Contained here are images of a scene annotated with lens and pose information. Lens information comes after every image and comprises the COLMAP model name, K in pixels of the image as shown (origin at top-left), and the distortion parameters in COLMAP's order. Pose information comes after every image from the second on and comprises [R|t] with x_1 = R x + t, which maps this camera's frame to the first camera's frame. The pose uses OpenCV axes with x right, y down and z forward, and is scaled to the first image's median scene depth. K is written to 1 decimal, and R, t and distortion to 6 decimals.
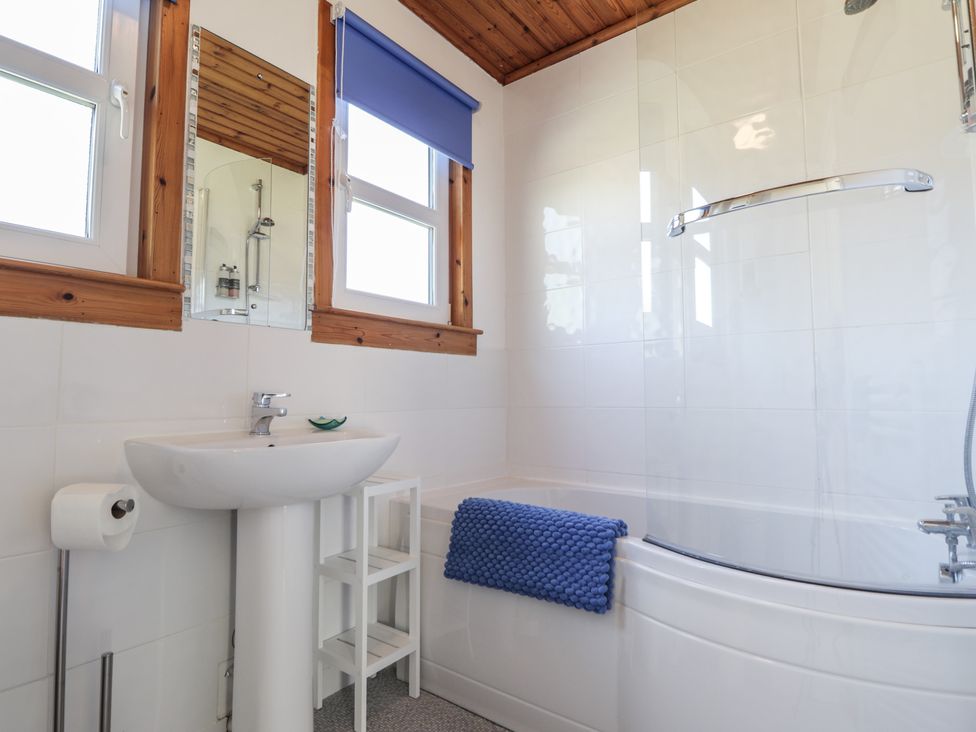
lens RADIAL K [[522.2, 0, 491.4], [0, 522.2, 363.3], [0, 0, 1]] dist [0.002682, -0.018878]
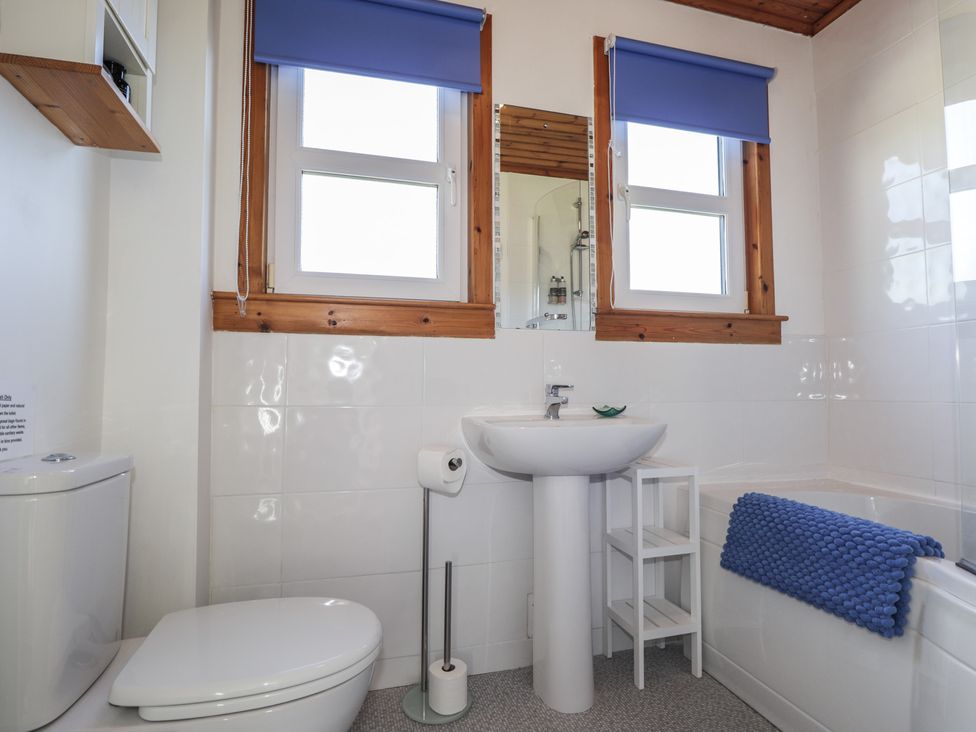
lens RADIAL K [[522.2, 0, 491.4], [0, 522.2, 363.3], [0, 0, 1]] dist [0.002682, -0.018878]
pose [[0.791951, -0.024560, -0.610091, 0.177122], [0.034227, 0.999405, 0.004197, -0.003076], [0.609625, -0.024206, 0.792321, -0.059113]]
